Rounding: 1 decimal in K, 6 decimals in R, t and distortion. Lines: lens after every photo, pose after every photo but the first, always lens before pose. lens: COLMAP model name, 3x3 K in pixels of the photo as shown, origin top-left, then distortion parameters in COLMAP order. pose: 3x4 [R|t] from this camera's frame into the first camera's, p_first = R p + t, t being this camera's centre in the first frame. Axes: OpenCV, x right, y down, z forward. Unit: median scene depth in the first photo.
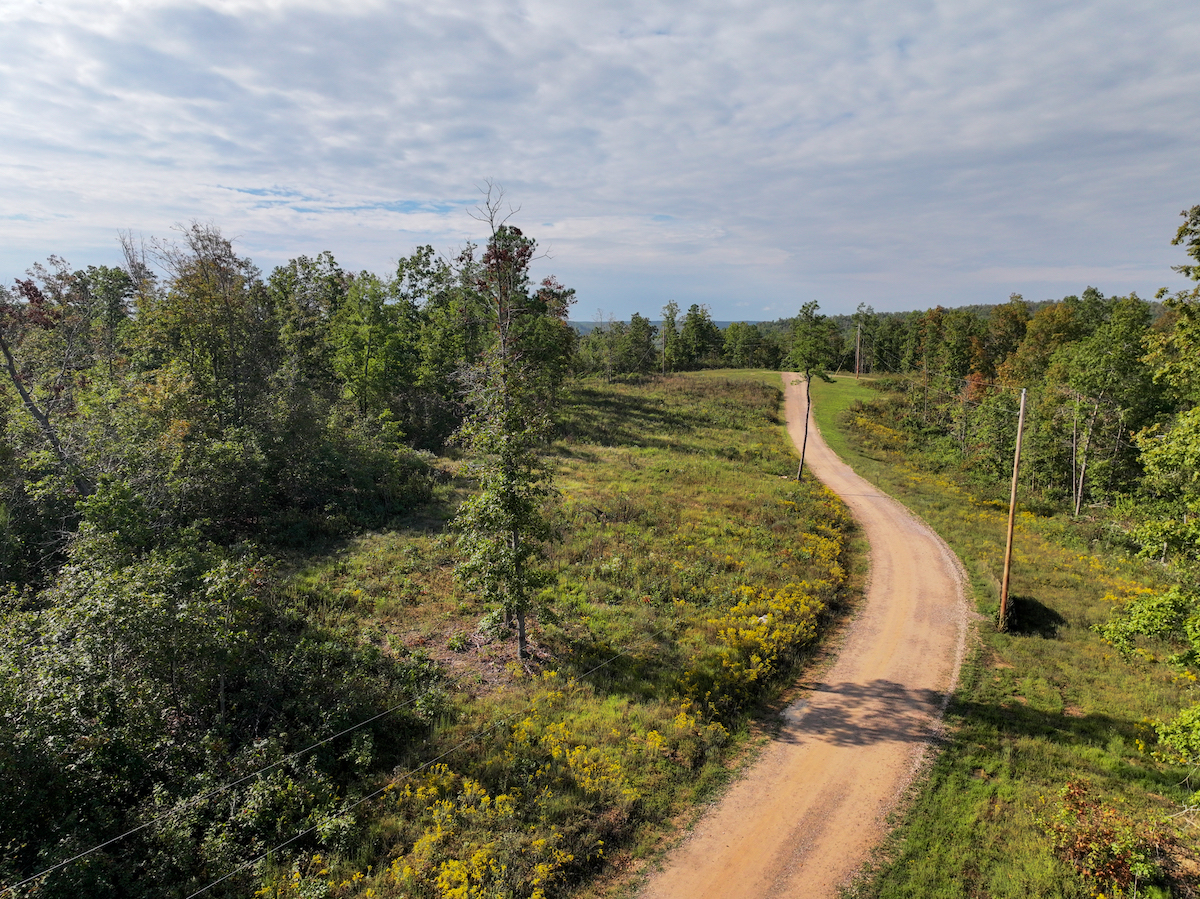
lens RADIAL K [[835.2, 0, 599.1], [0, 835.2, 436.6], [0, 0, 1]] dist [-0.007893, 0.017493]
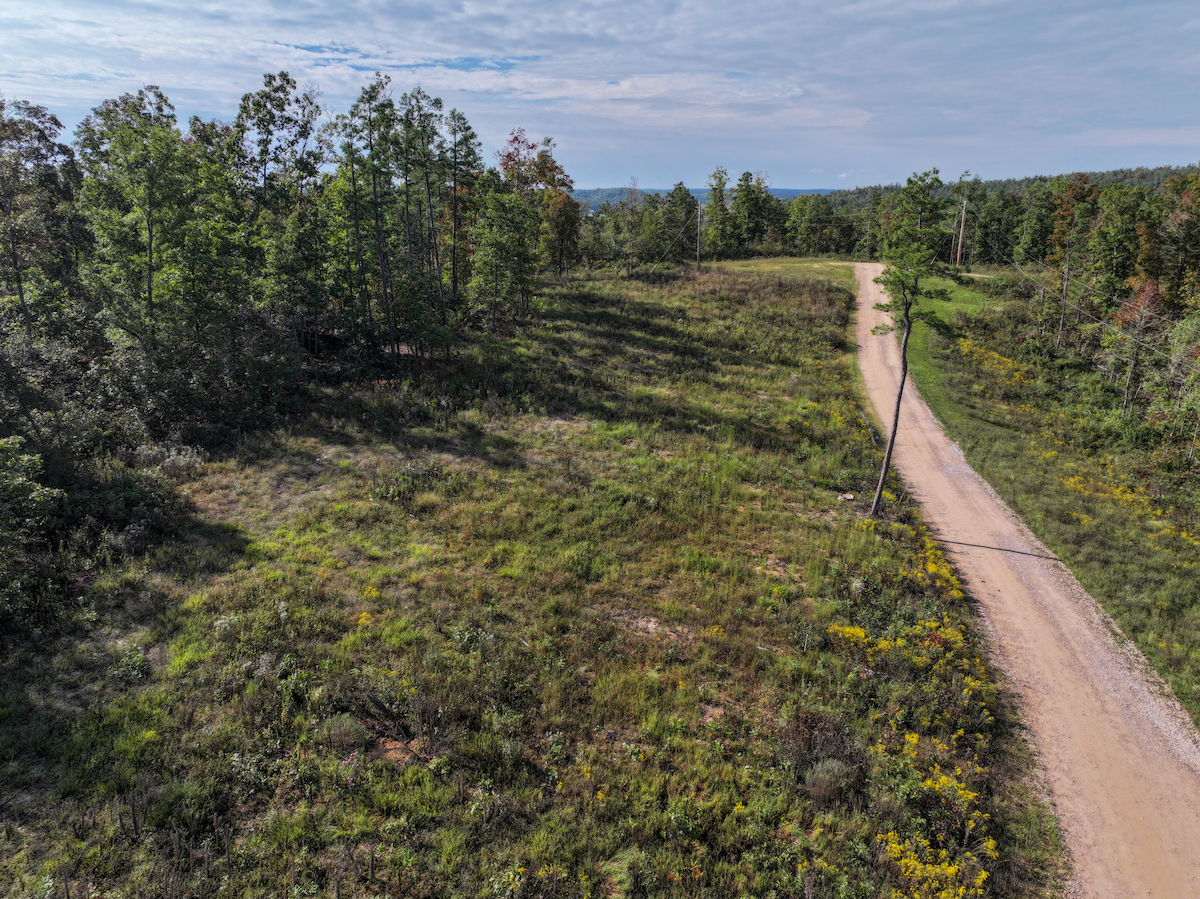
lens RADIAL K [[835.2, 0, 633.8], [0, 835.2, 429.9], [0, 0, 1]] dist [-0.007893, 0.017493]
pose [[0.999182, 0.013916, -0.037967, 0.042433], [-0.008314, 0.989558, 0.143898, -0.031467], [0.039573, -0.143464, 0.988864, 0.192312]]
